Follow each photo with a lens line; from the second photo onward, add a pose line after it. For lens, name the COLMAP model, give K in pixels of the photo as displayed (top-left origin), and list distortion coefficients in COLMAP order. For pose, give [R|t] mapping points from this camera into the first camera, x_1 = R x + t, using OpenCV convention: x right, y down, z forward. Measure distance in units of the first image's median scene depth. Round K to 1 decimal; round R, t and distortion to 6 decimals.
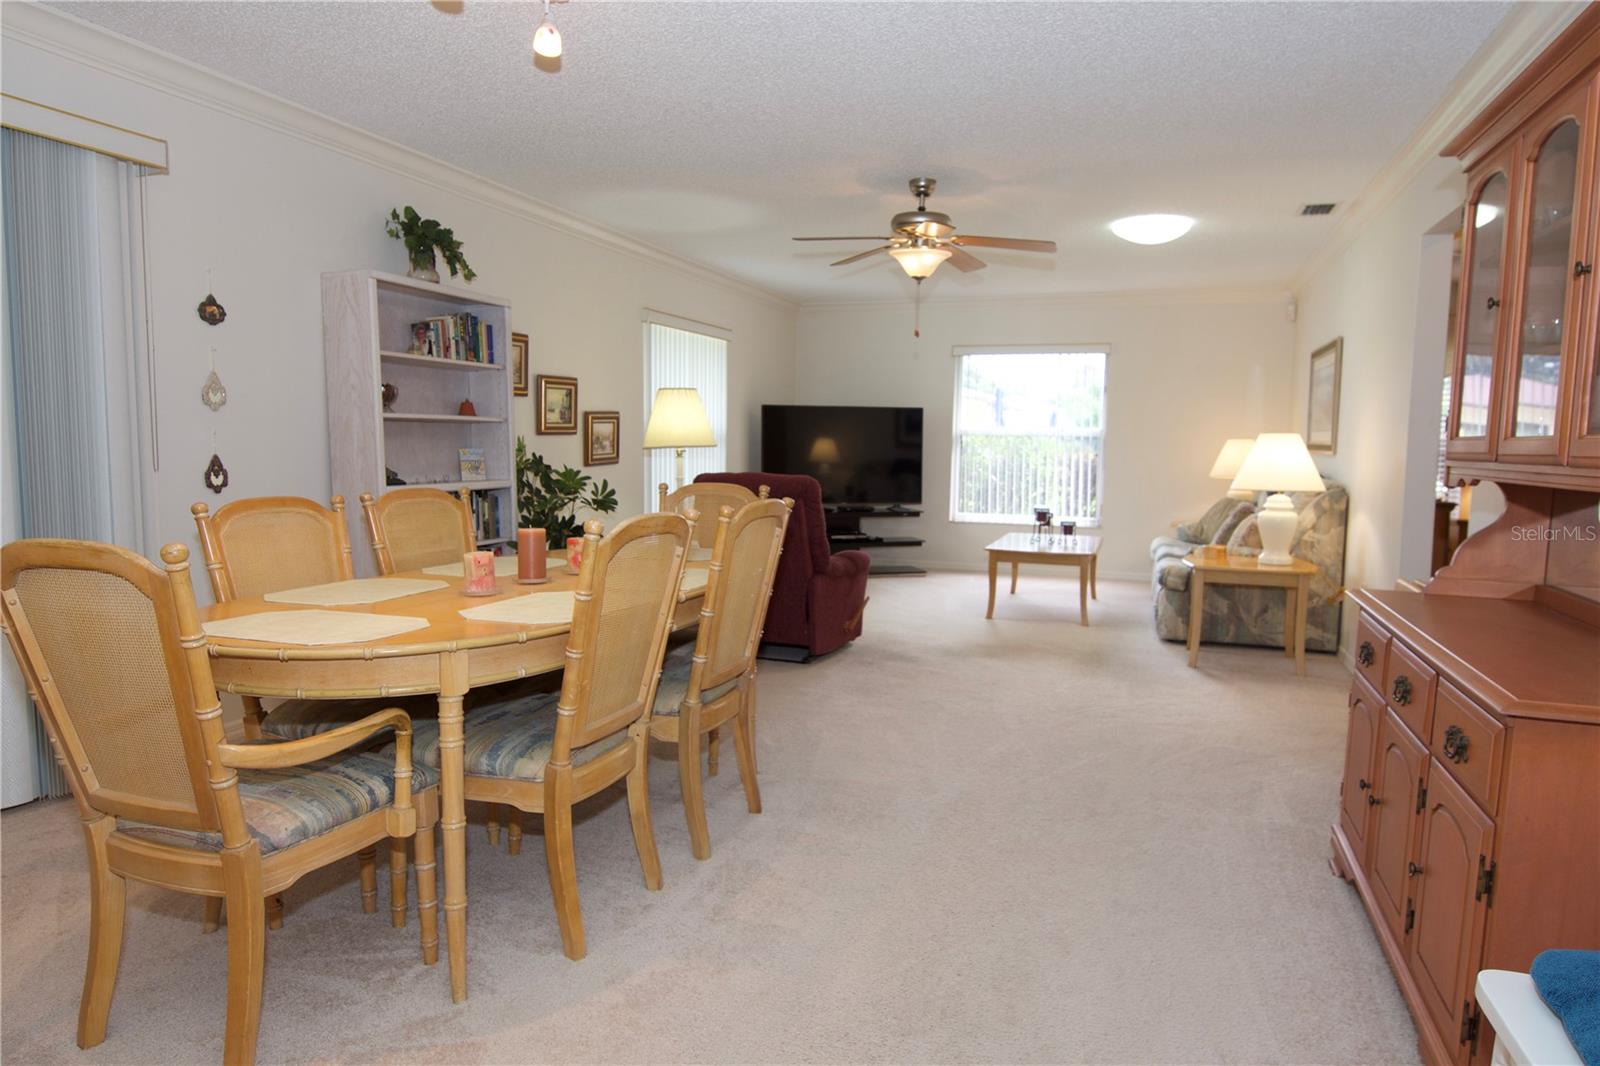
lens RADIAL K [[976.0, 0, 810.2], [0, 976.0, 532.8], [0, 0, 1]] dist [-0.012091, -0.005888]
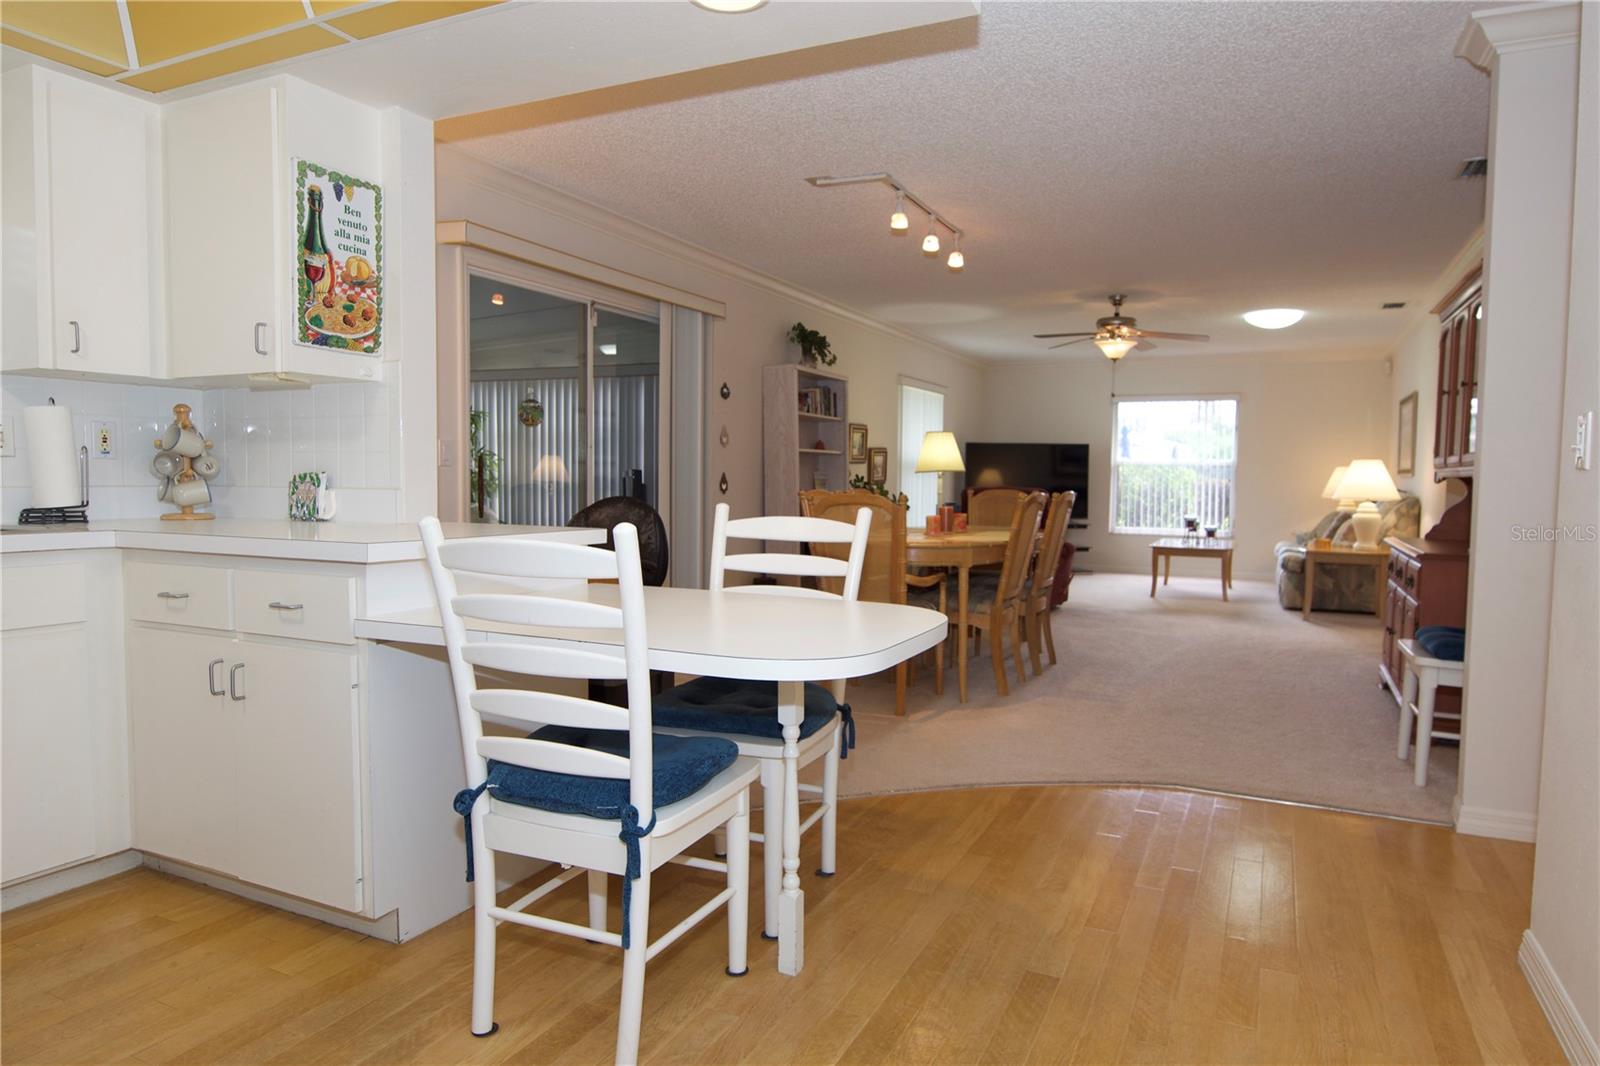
lens RADIAL K [[976.0, 0, 810.2], [0, 976.0, 532.8], [0, 0, 1]] dist [-0.012091, -0.005888]
pose [[0.994183, 0.004108, -0.107624, -0.172963], [-0.008155, 0.999275, -0.037188, 0.061646], [0.107393, 0.037850, 0.993496, -0.484912]]
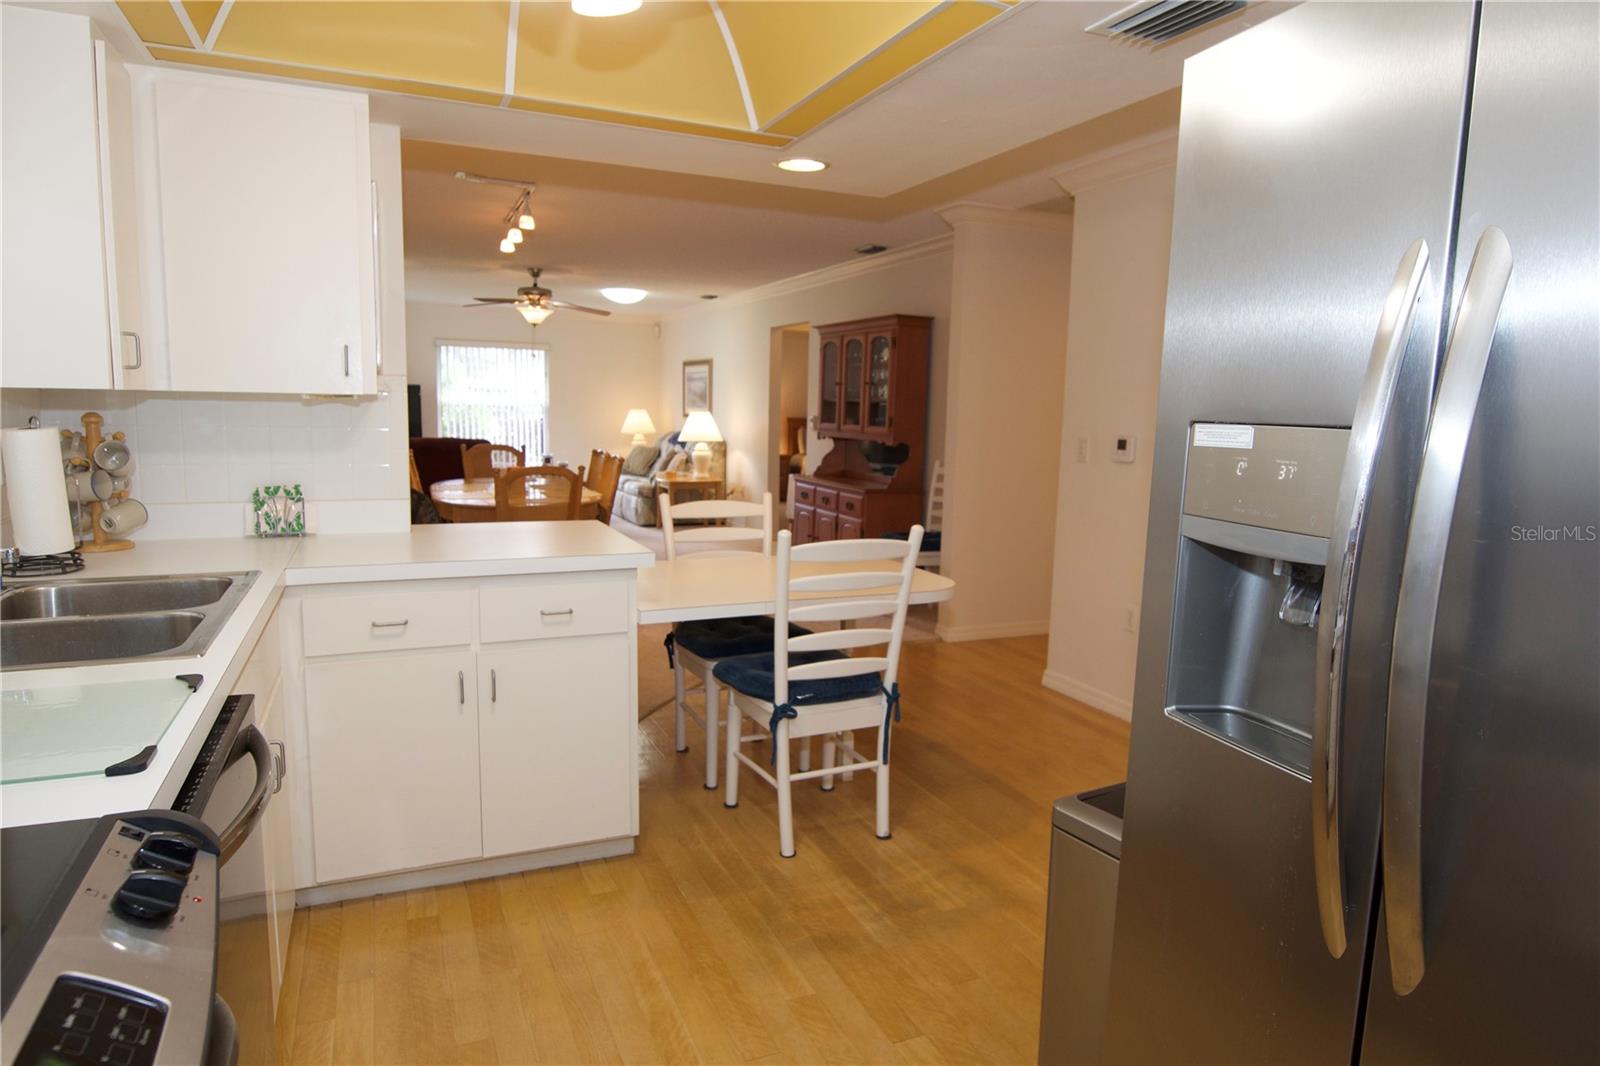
lens RADIAL K [[976.0, 0, 810.2], [0, 976.0, 532.8], [0, 0, 1]] dist [-0.012091, -0.005888]
pose [[0.728563, -0.085929, 0.679568, -0.659720], [0.052027, 0.996176, 0.070185, 0.012852], [-0.683000, -0.015778, 0.730248, -0.546548]]
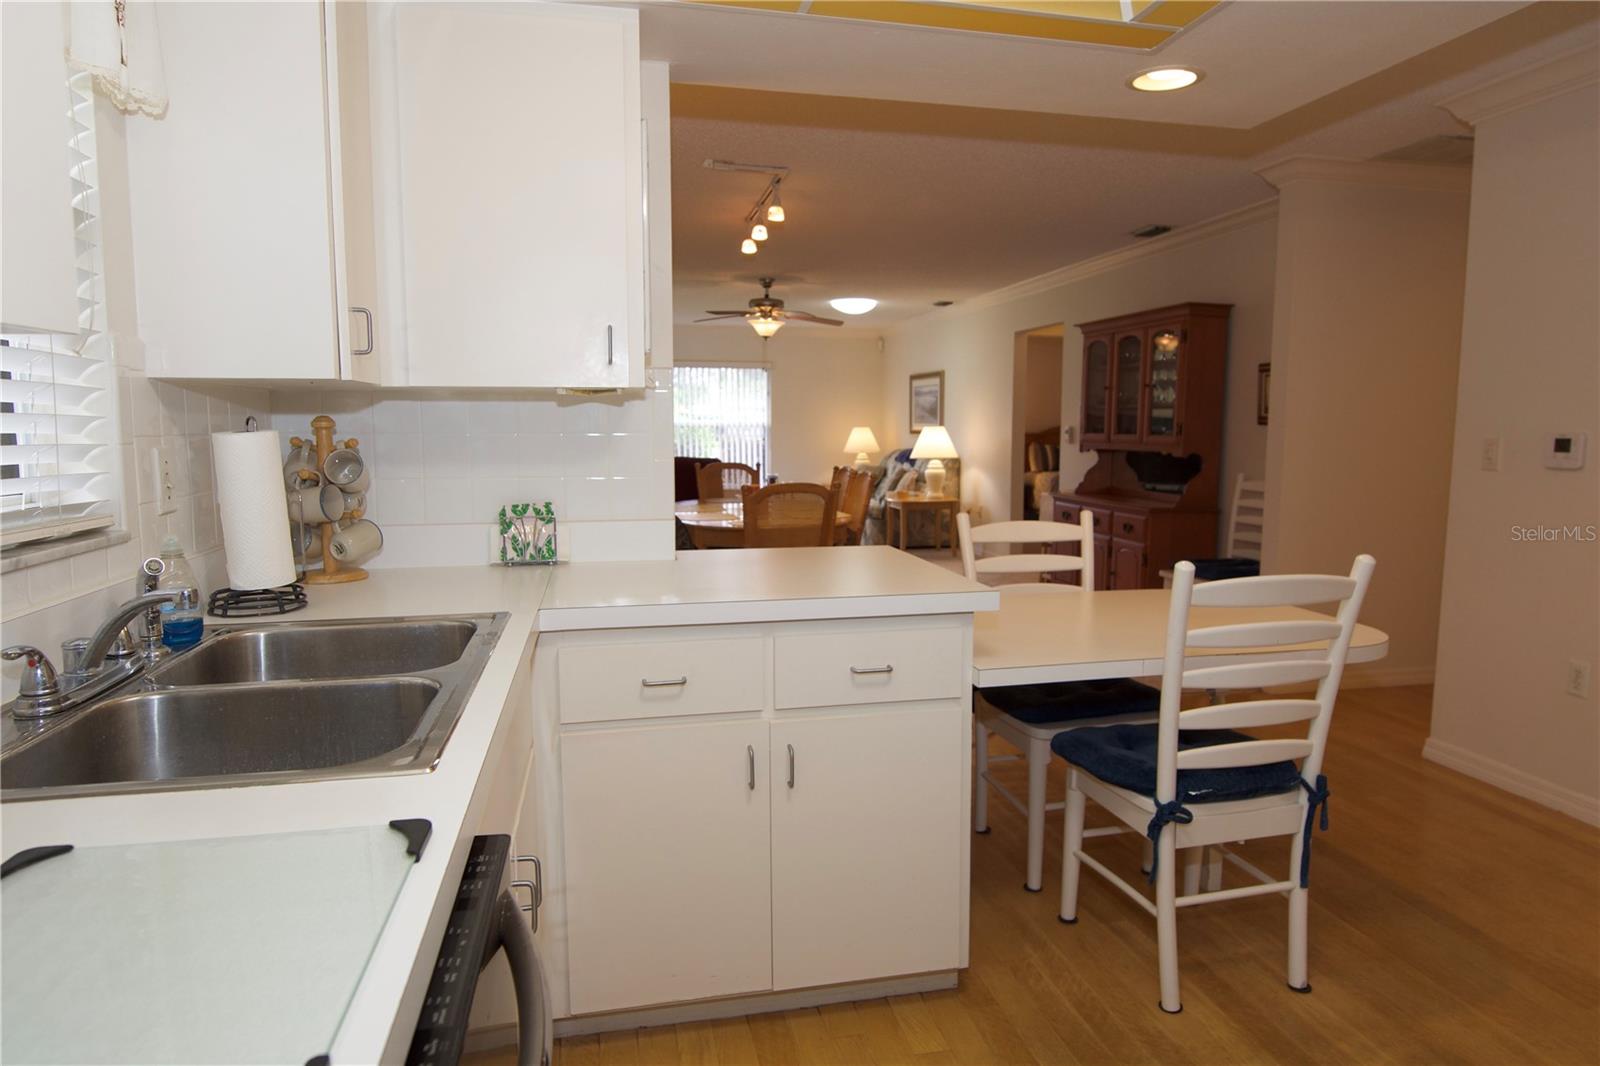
lens RADIAL K [[976.0, 0, 810.2], [0, 976.0, 532.8], [0, 0, 1]] dist [-0.012091, -0.005888]
pose [[0.850820, -0.070419, 0.520718, -0.630669], [0.060204, 0.997517, 0.036530, 0.014158], [-0.521998, 0.000268, 0.852947, -0.406370]]
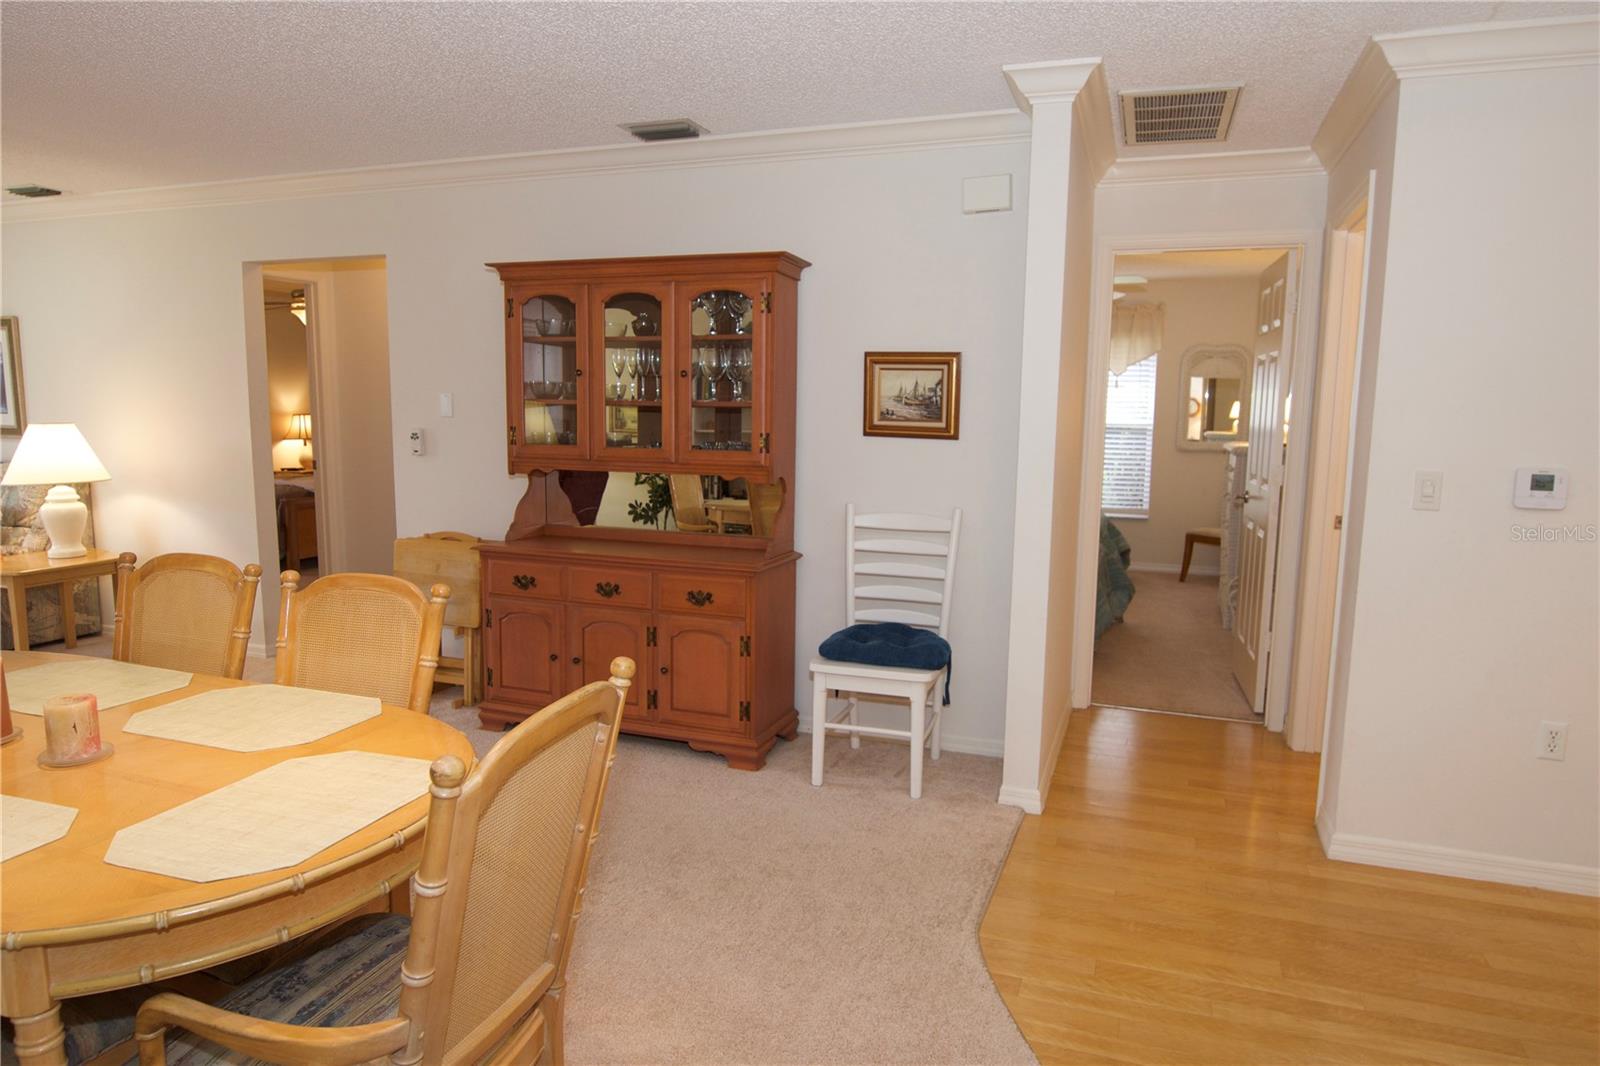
lens RADIAL K [[976.0, 0, 810.2], [0, 976.0, 532.8], [0, 0, 1]] dist [-0.012091, -0.005888]
pose [[0.005638, -0.144792, 0.989446, -0.448209], [0.081415, 0.986243, 0.143859, -0.066587], [-0.996664, 0.079745, 0.017349, 0.218238]]
